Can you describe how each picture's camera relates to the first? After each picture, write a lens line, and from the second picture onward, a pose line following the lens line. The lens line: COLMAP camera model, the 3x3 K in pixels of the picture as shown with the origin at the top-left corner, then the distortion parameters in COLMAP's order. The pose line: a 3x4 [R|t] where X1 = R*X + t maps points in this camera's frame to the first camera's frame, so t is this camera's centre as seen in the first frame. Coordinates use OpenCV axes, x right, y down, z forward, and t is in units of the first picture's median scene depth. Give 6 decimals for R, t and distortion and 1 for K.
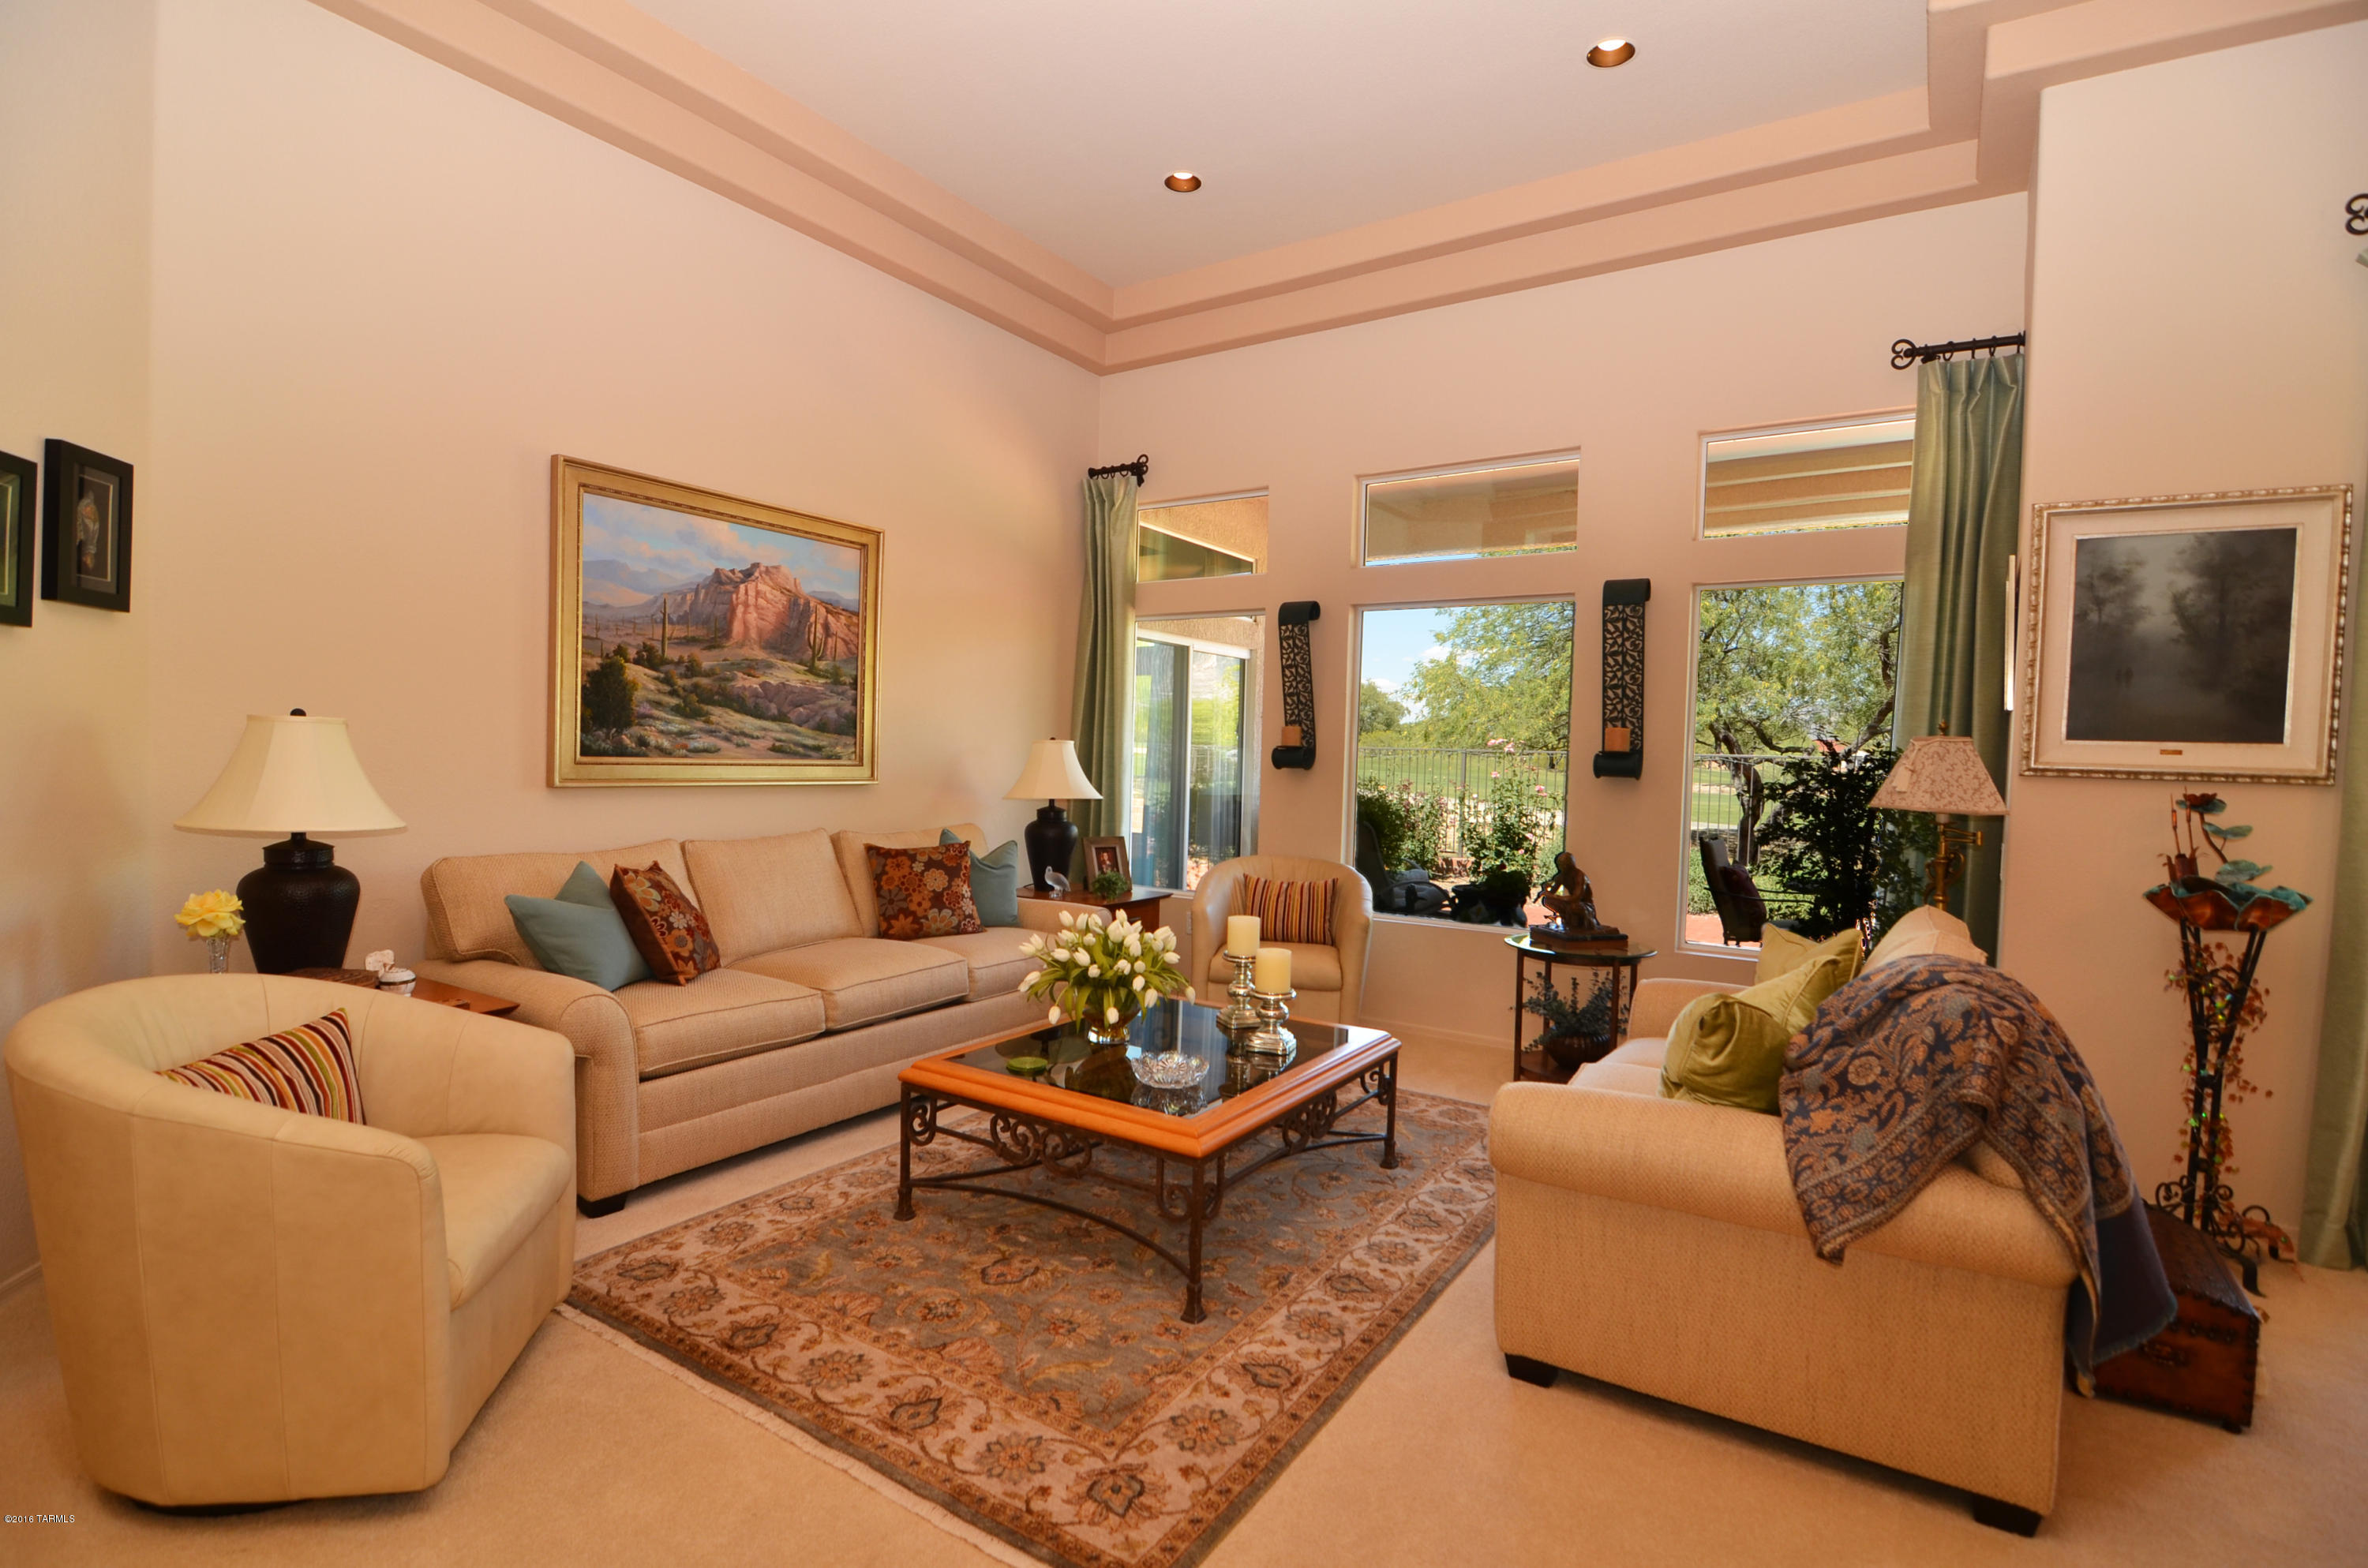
lens RADIAL K [[1133.3, 0, 1174.2], [0, 1133.3, 788.4], [0, 0, 1]] dist [-0.019469, -0.000911]
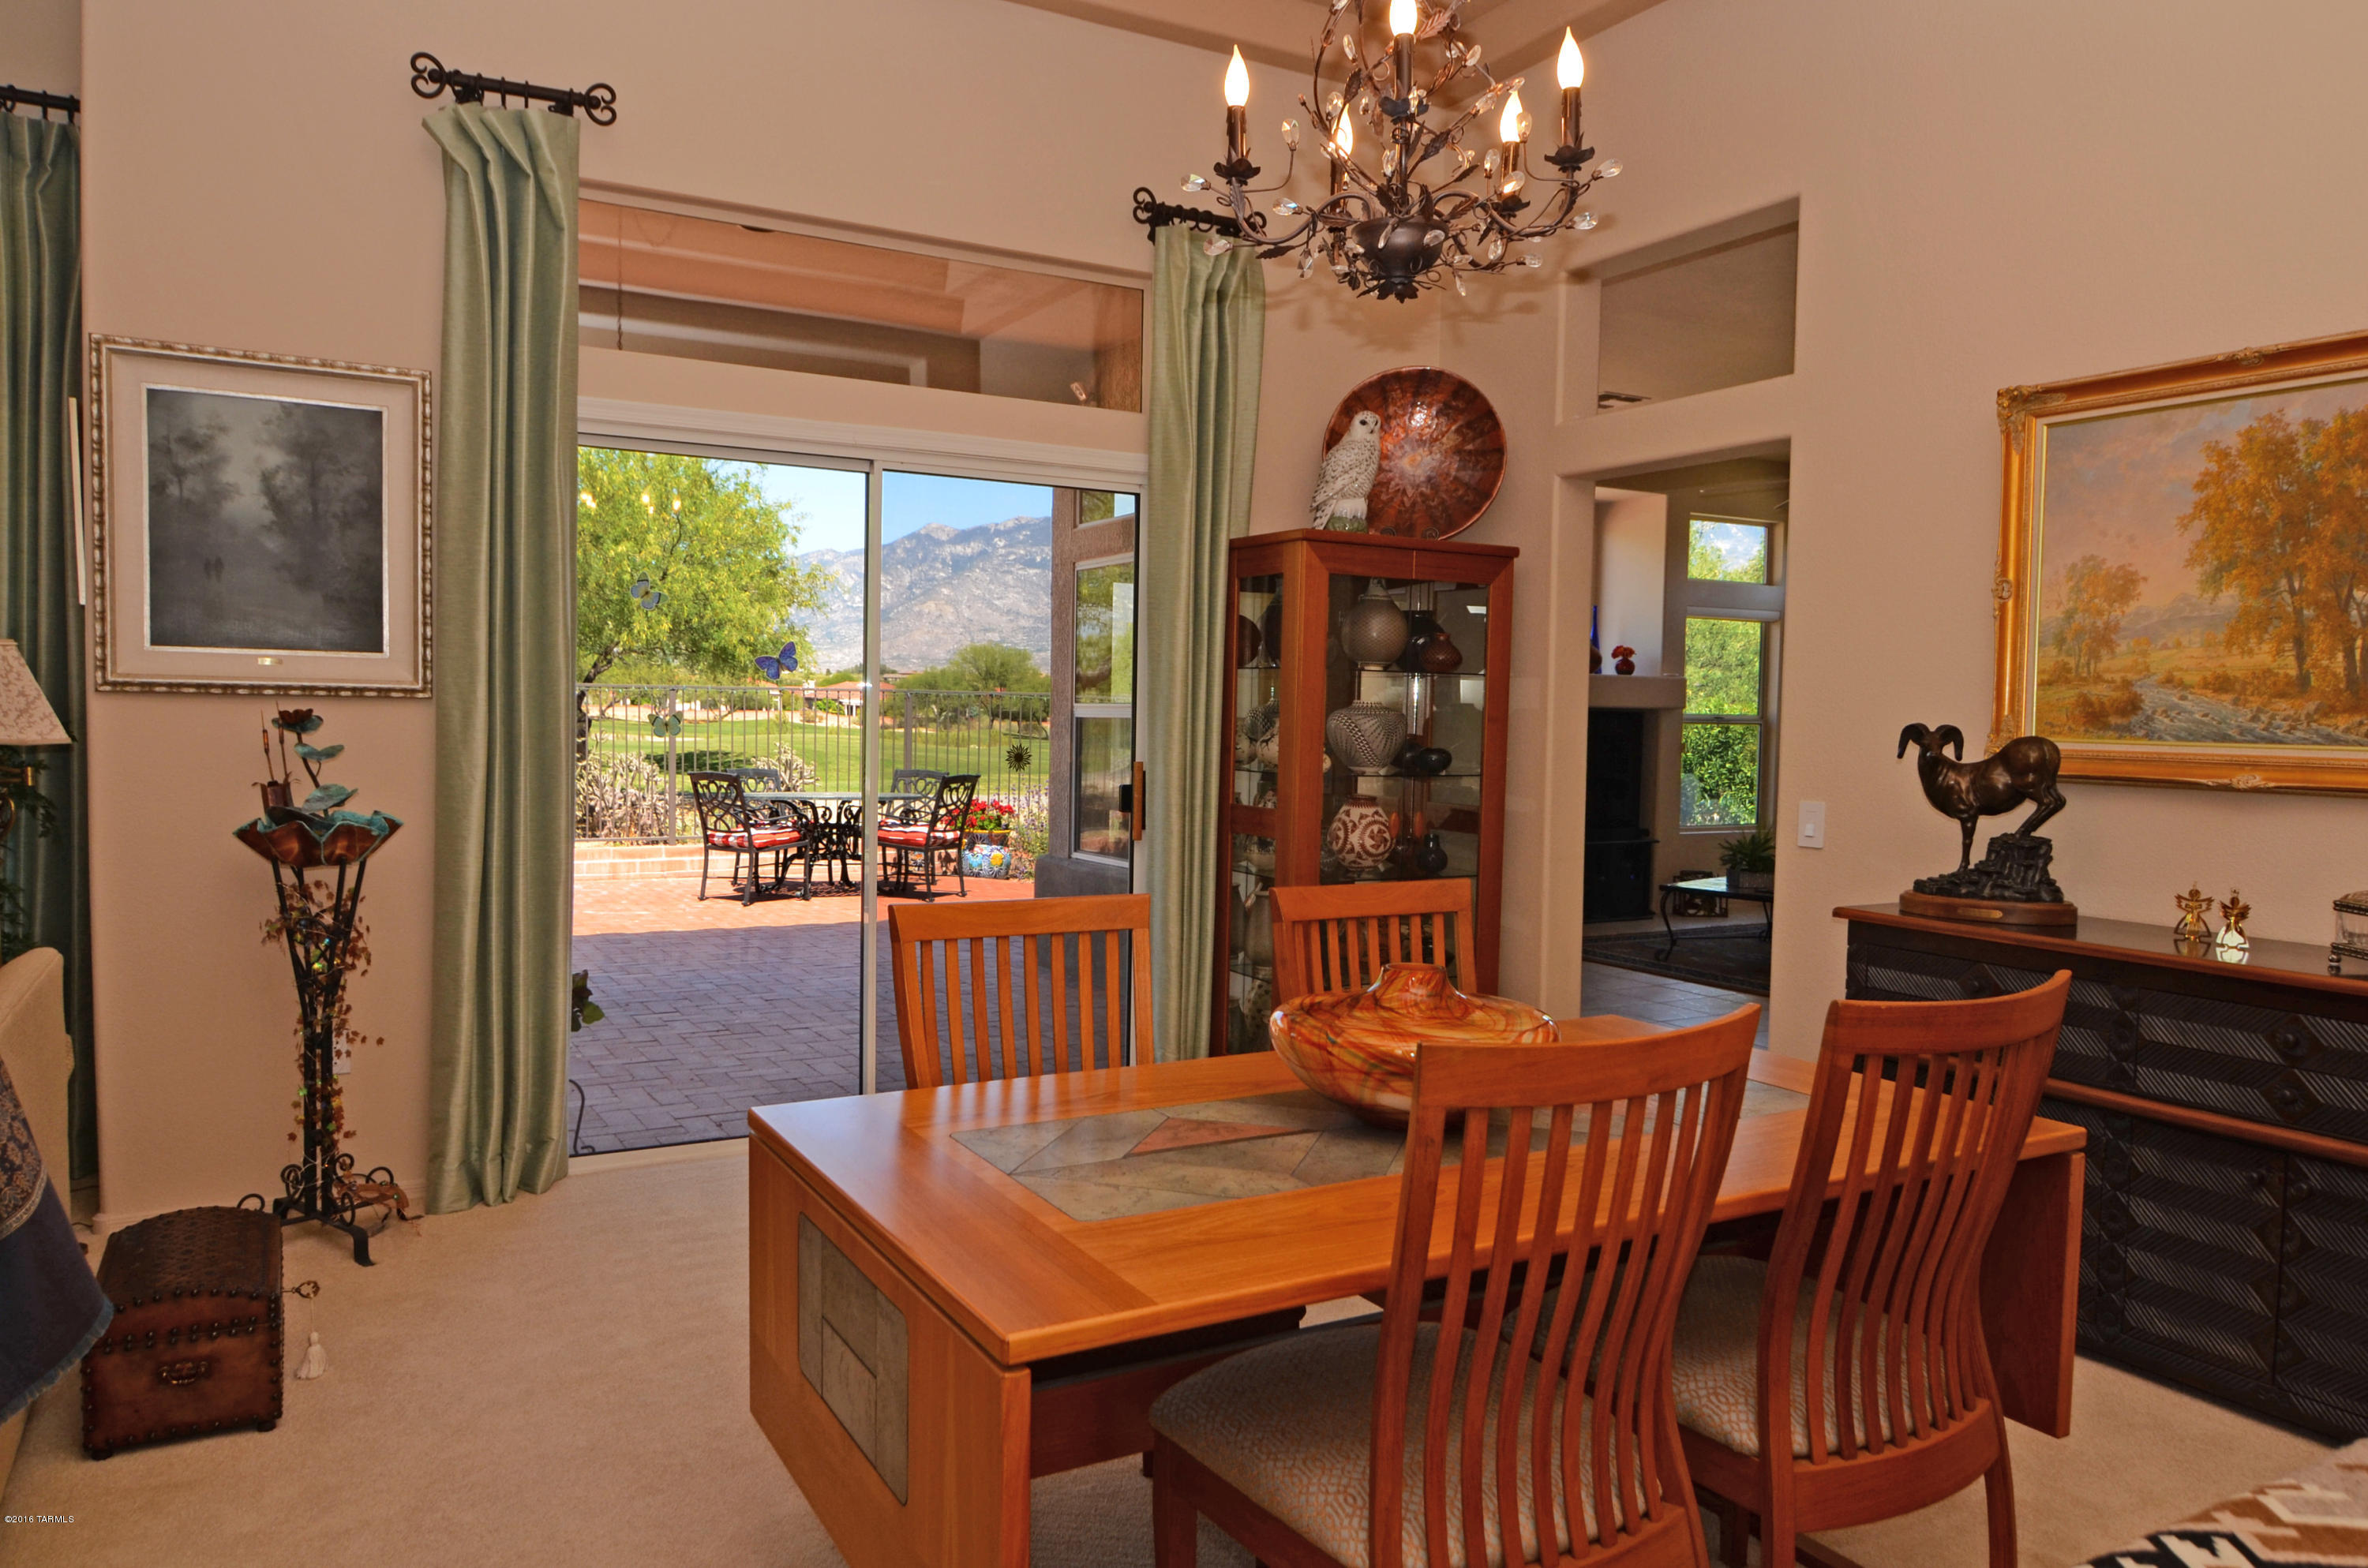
lens RADIAL K [[1598.9, 0, 1180.3], [0, 1598.9, 786.3], [0, 0, 1]] dist [0.011082, -0.022002]
pose [[0.462555, -0.059717, 0.884577, 0.143748], [0.023590, 0.998205, 0.055053, 0.011687], [-0.886277, -0.004598, 0.463133, -0.173150]]
